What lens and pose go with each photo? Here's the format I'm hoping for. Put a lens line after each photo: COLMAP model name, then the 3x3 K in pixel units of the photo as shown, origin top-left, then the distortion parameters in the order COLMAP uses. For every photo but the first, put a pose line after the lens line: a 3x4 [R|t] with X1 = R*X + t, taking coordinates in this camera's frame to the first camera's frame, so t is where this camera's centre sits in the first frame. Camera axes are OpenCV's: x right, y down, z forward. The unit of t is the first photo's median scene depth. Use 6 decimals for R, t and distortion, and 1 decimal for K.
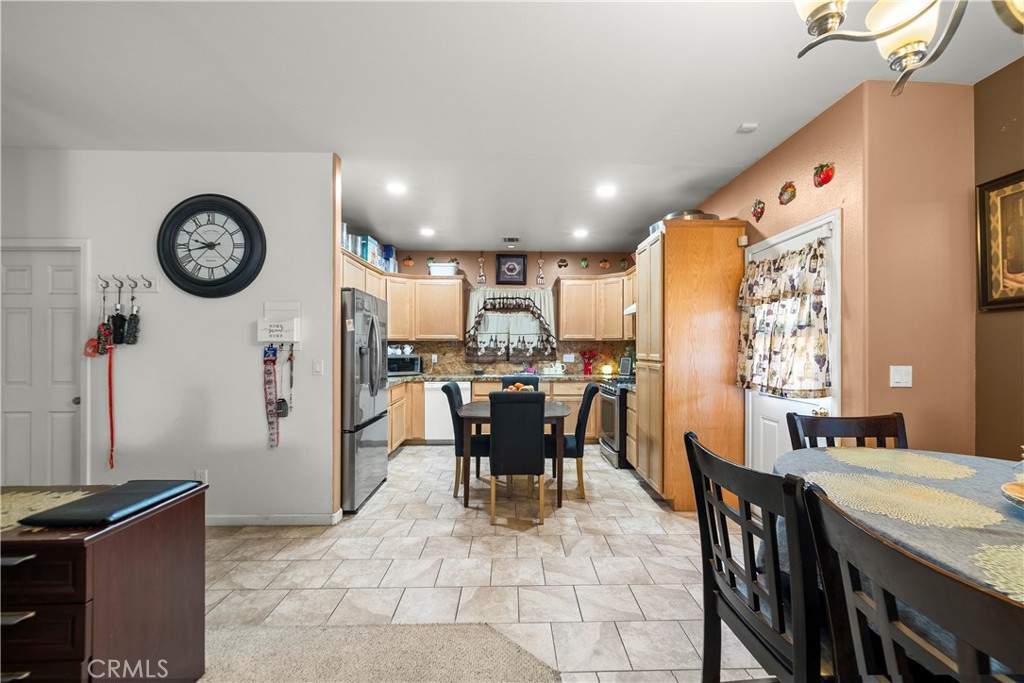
lens RADIAL K [[405.2, 0, 520.1], [0, 405.2, 339.2], [0, 0, 1]] dist [-0.000565, -0.000340]
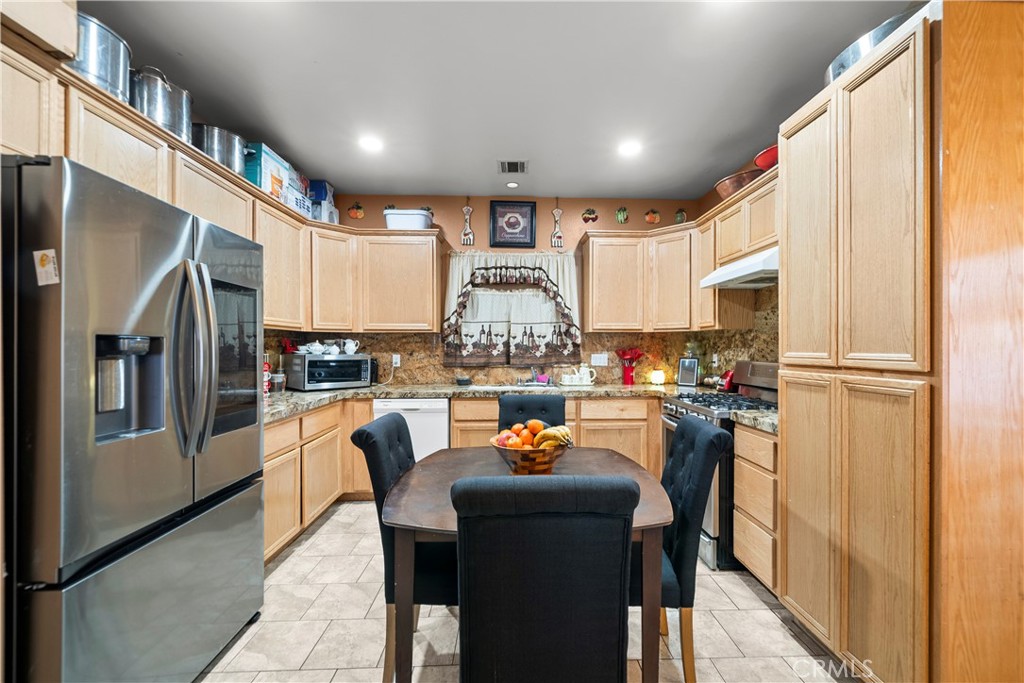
lens RADIAL K [[403.2, 0, 517.4], [0, 403.2, 351.2], [0, 0, 1]] dist [-0.002824, -0.000542]
pose [[0.999981, -0.000033, -0.006164, -0.011275], [0.000223, 0.999523, 0.030885, 0.013611], [0.006160, -0.030885, 0.999504, 0.368241]]
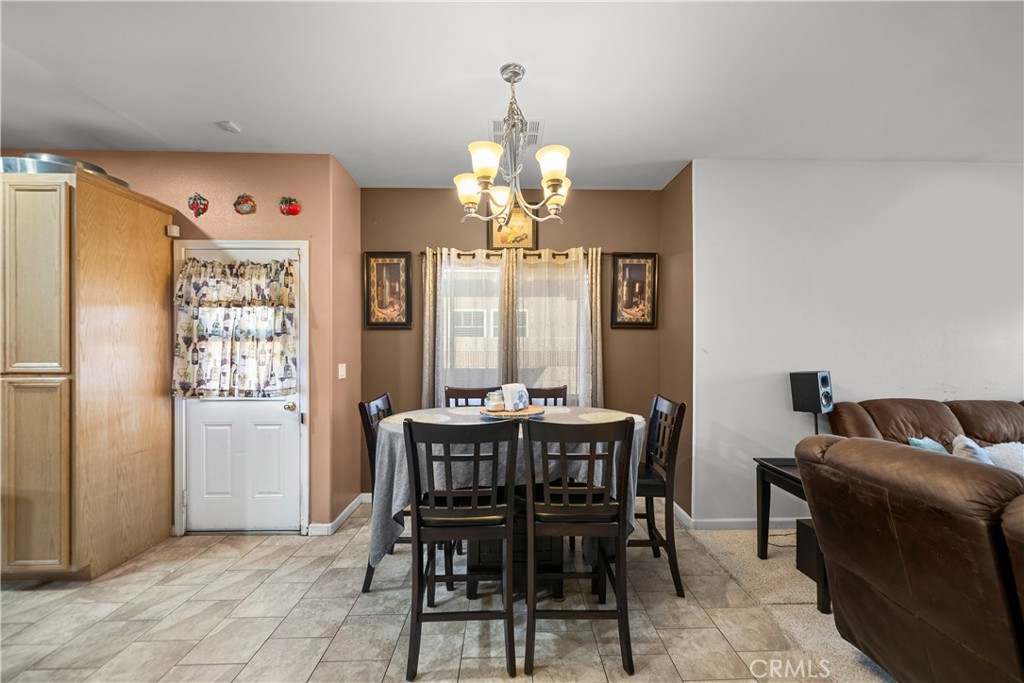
lens RADIAL K [[403.0, 0, 522.0], [0, 403.0, 345.0], [0, 0, 1]] dist [0.000747, 0.000288]
pose [[-0.007874, 0.004926, 0.999957, -0.194484], [-0.020973, 0.999767, -0.005090, -0.003115], [-0.999749, -0.021012, -0.007769, 0.140881]]
